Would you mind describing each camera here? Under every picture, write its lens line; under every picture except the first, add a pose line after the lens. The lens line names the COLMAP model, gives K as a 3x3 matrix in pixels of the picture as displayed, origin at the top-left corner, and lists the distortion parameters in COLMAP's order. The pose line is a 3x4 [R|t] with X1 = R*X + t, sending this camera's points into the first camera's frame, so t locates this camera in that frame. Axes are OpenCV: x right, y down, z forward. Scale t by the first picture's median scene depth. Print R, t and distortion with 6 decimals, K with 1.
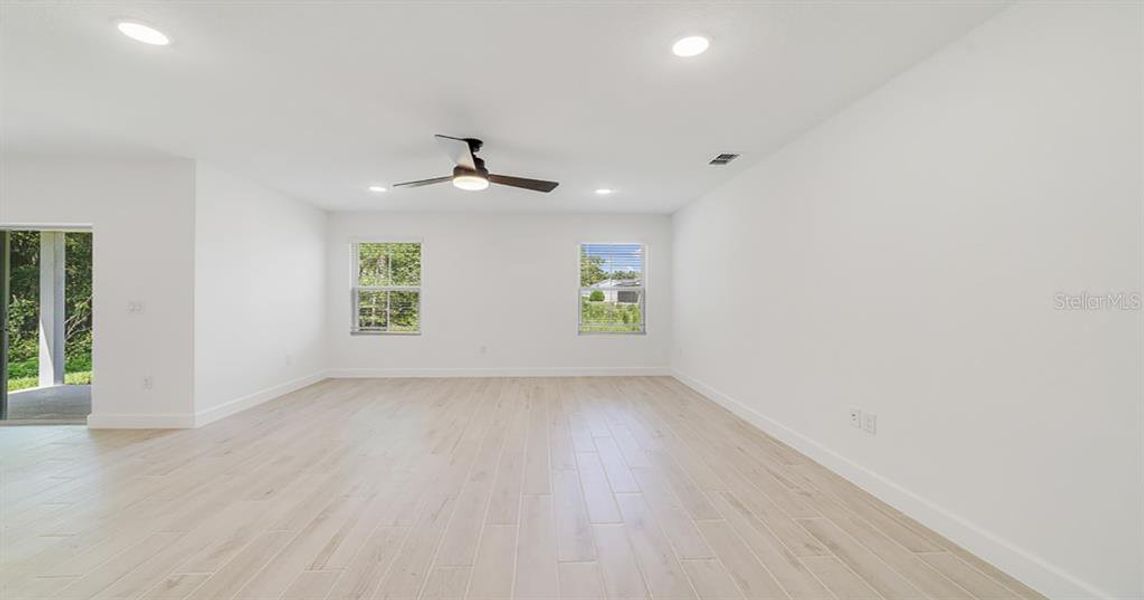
lens RADIAL K [[447.6, 0, 567.5], [0, 447.6, 296.2], [0, 0, 1]] dist [-0.000736, -0.000072]
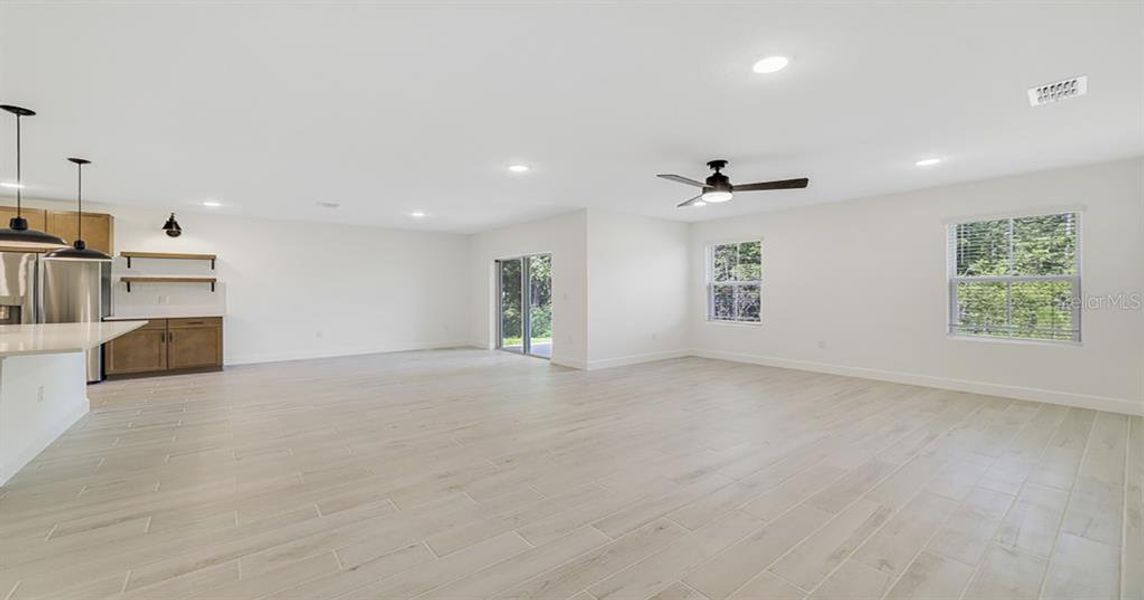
lens RADIAL K [[447.6, 0, 567.5], [0, 447.6, 296.2], [0, 0, 1]] dist [-0.000736, -0.000072]
pose [[0.589564, 0.008899, -0.807672, 0.289050], [0.005462, 0.999873, 0.015004, -0.003605], [0.807703, -0.013257, 0.589441, -0.021430]]
